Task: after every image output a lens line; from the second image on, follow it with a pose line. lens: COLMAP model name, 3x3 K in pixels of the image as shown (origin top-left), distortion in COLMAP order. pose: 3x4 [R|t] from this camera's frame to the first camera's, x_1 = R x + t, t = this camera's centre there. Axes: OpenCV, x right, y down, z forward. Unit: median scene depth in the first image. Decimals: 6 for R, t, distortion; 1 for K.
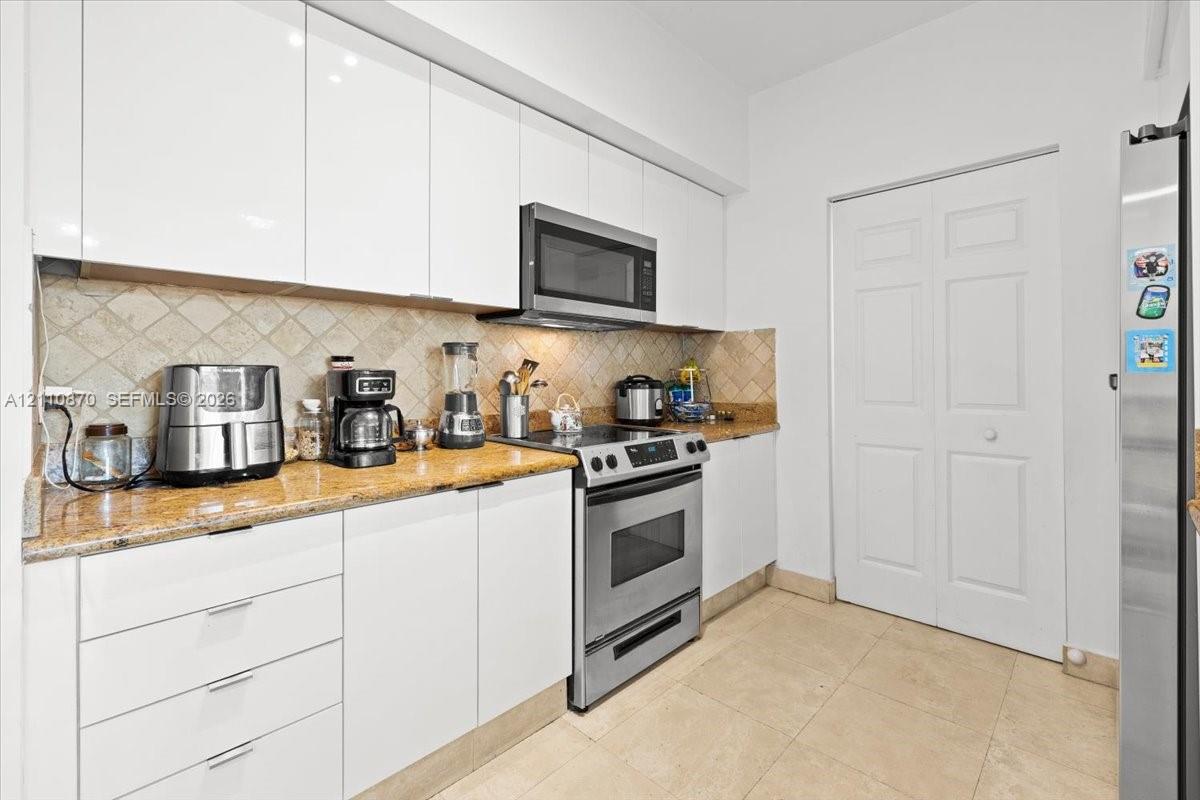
lens RADIAL K [[514.7, 0, 587.6], [0, 514.7, 372.3], [0, 0, 1]] dist [-0.000365, -0.000141]
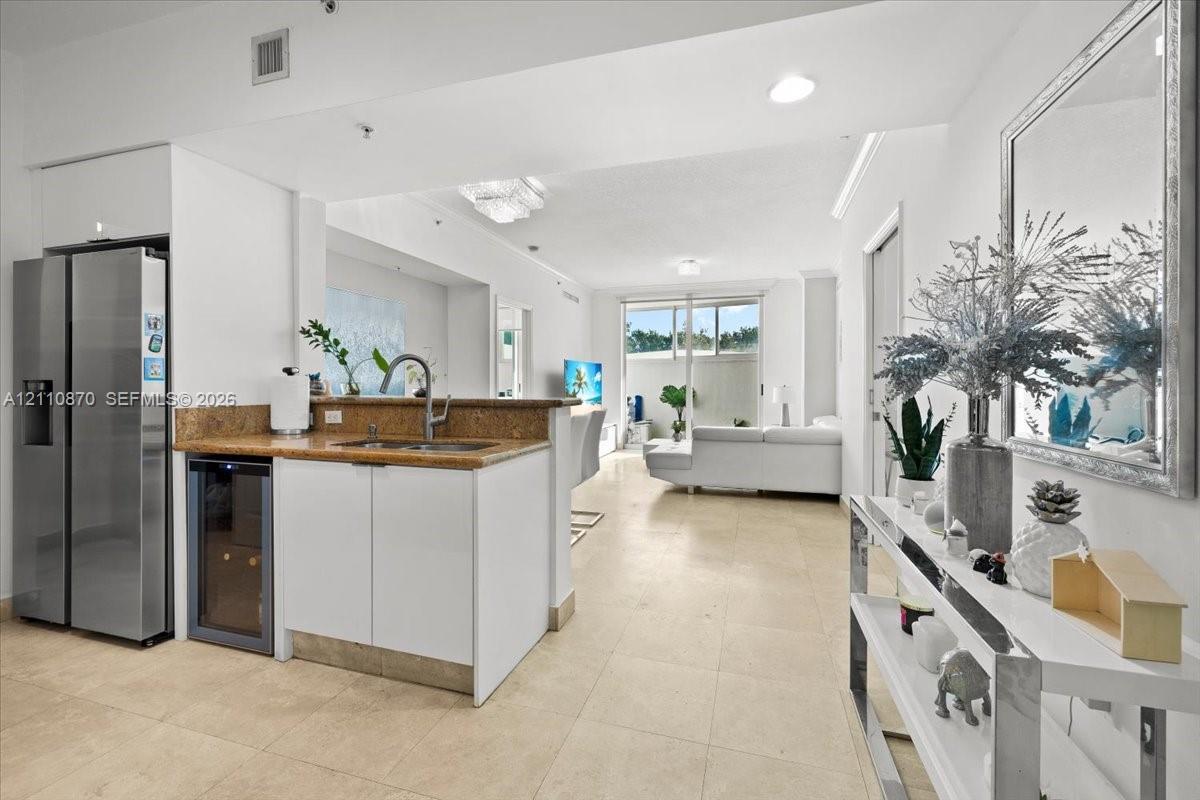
lens RADIAL K [[514.6, 0, 596.4], [0, 514.6, 390.1], [0, 0, 1]] dist [0.003229, 0.000177]
pose [[-0.460398, -0.007927, 0.887677, -0.720542], [-0.007546, 0.999959, 0.005016, 0.007778], [-0.887681, -0.004389, -0.460439, 0.233417]]
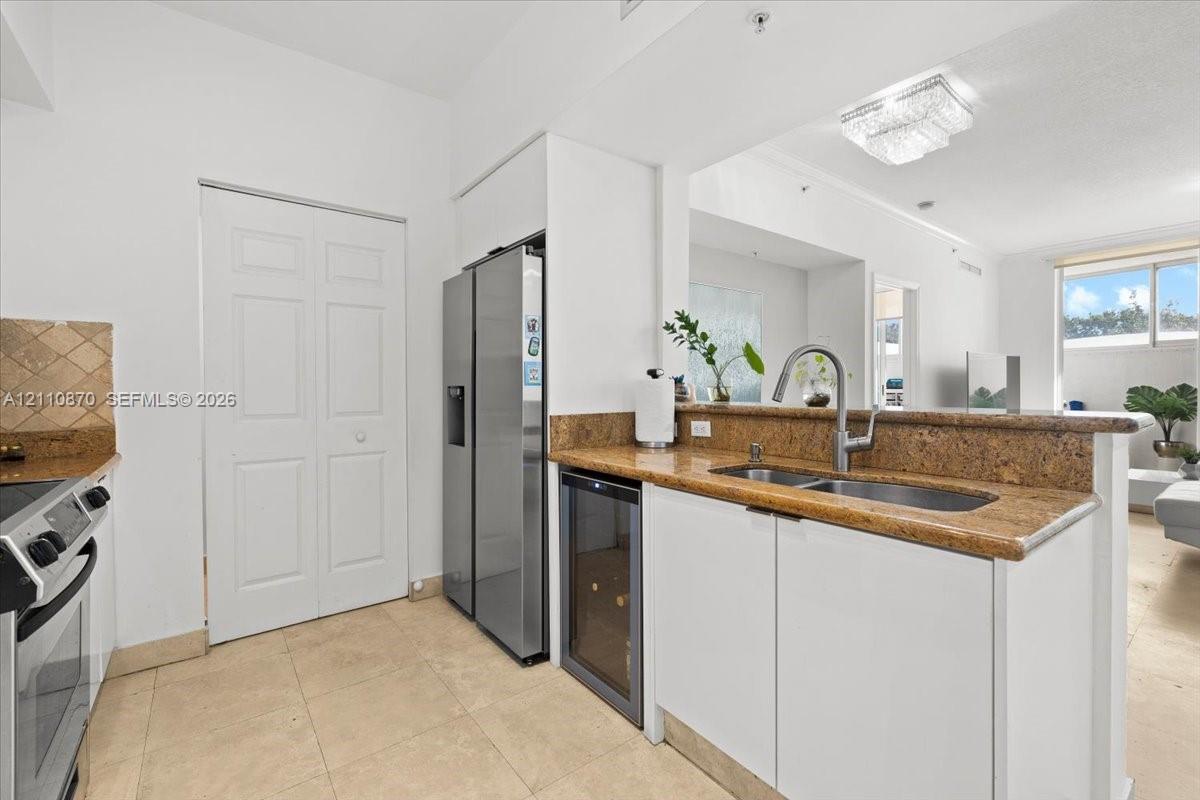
lens RADIAL K [[514.6, 0, 596.4], [0, 514.6, 390.1], [0, 0, 1]] dist [0.003229, 0.000177]
pose [[0.137472, -0.004487, 0.990495, -0.350308], [-0.003390, 0.999982, 0.005000, 0.003406], [-0.990500, -0.004045, 0.137455, 0.289402]]
